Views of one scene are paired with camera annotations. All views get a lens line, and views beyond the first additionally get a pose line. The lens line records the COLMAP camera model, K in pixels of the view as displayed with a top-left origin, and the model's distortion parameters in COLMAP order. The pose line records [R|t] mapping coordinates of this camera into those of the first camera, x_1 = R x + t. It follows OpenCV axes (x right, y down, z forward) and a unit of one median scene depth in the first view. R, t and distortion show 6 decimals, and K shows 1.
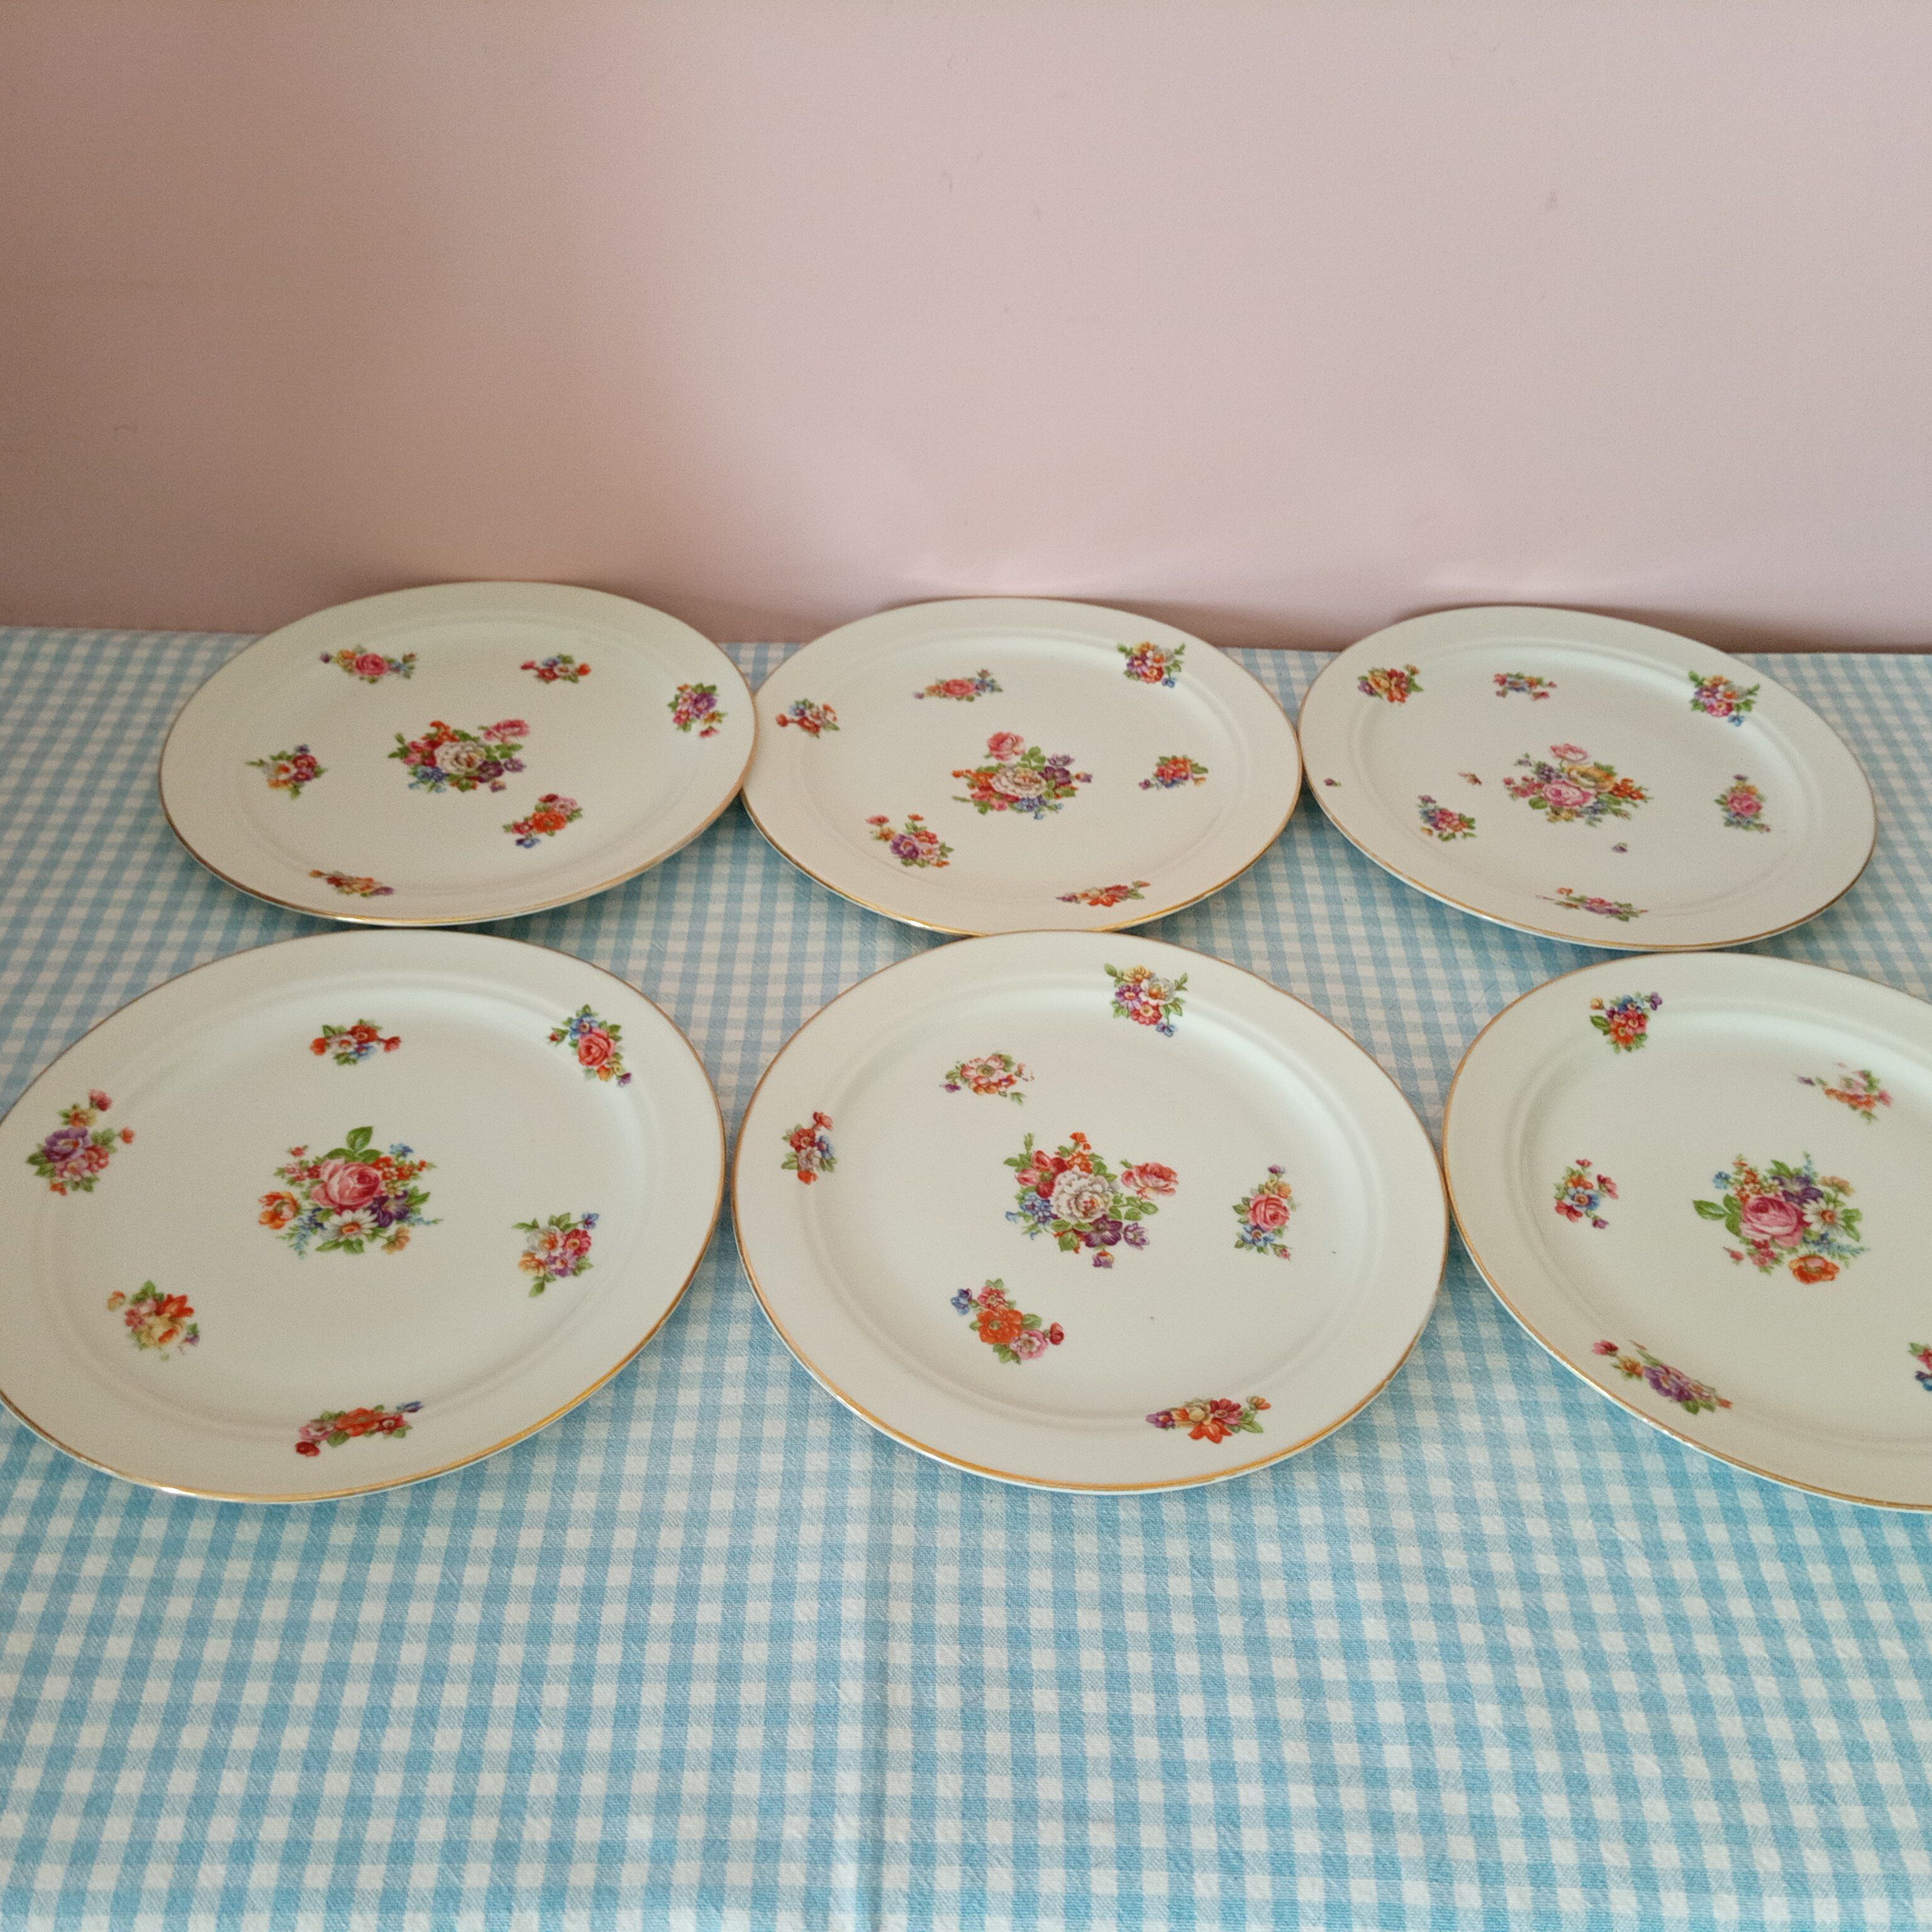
lens RADIAL K [[2090.7, 0, 956.1], [0, 2090.7, 1016.2], [0, 0, 1]] dist [0.115475, -0.312808]
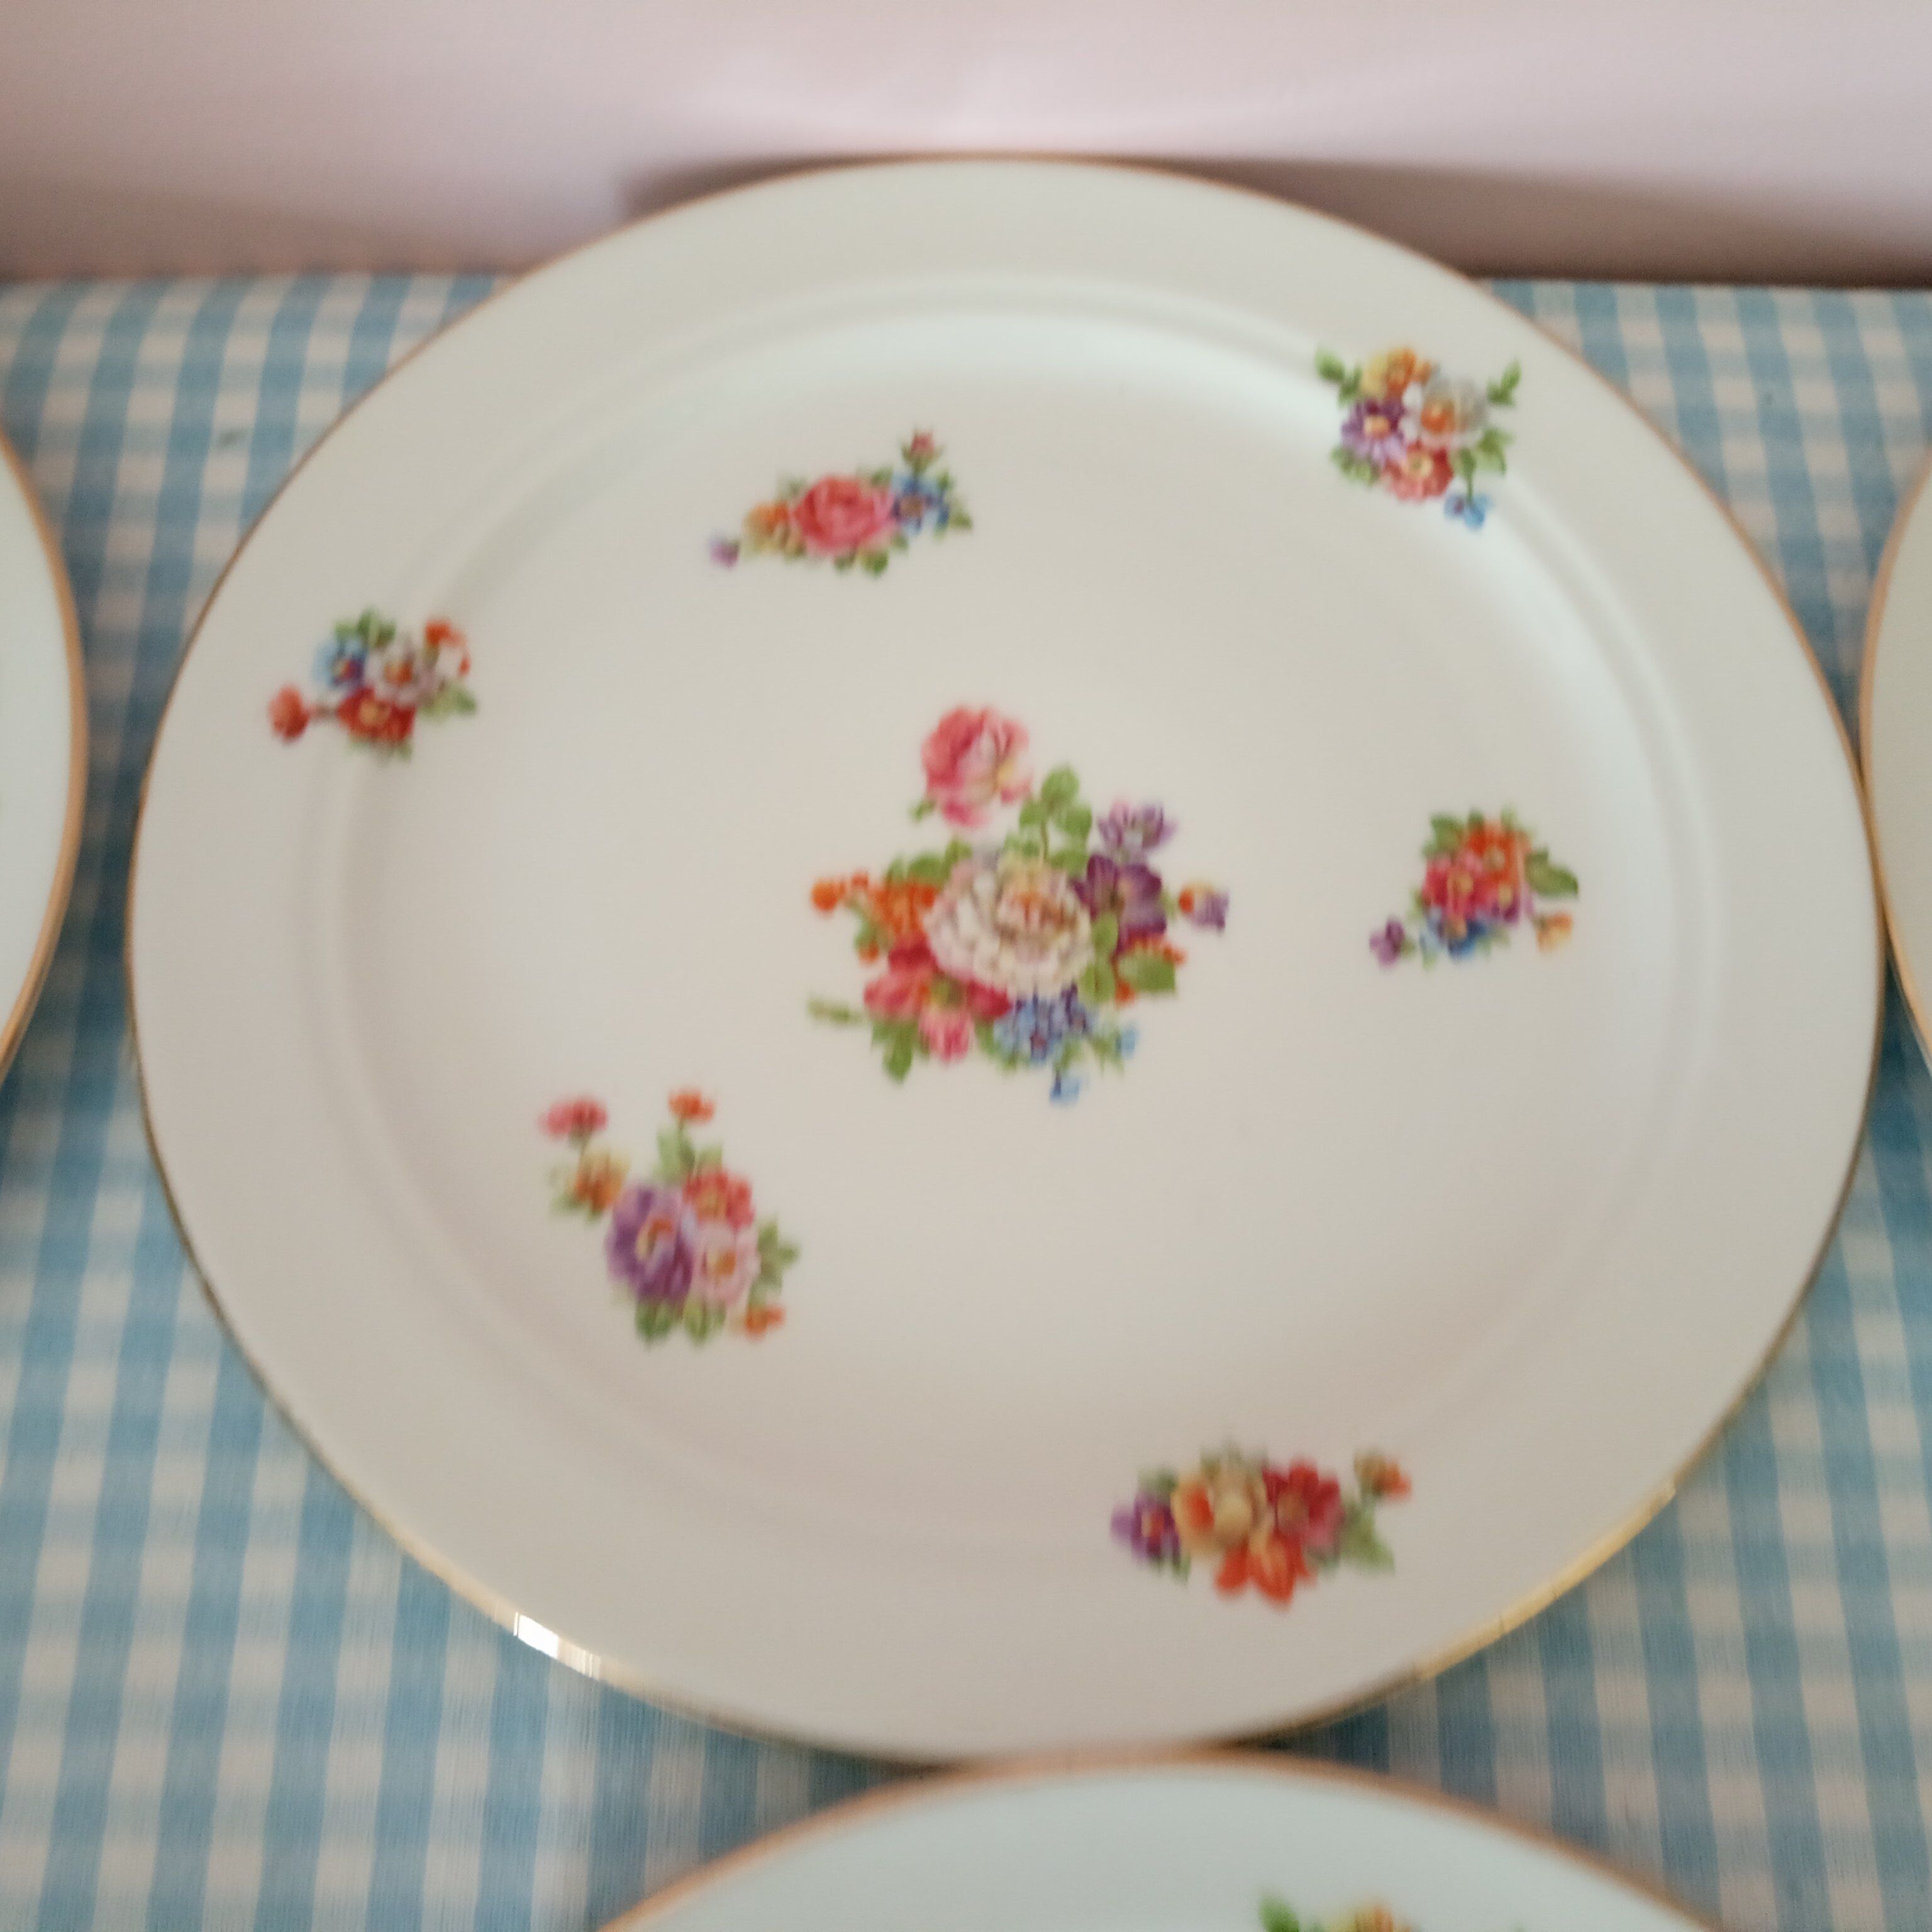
lens RADIAL K [[2090.7, 0, 956.1], [0, 2090.7, 1016.2], [0, 0, 1]] dist [0.115475, -0.312808]
pose [[0.999929, 0.009980, -0.006572, 0.024851], [-0.006091, 0.898847, 0.438220, -0.256779], [0.010281, -0.438149, 0.898844, 0.724404]]
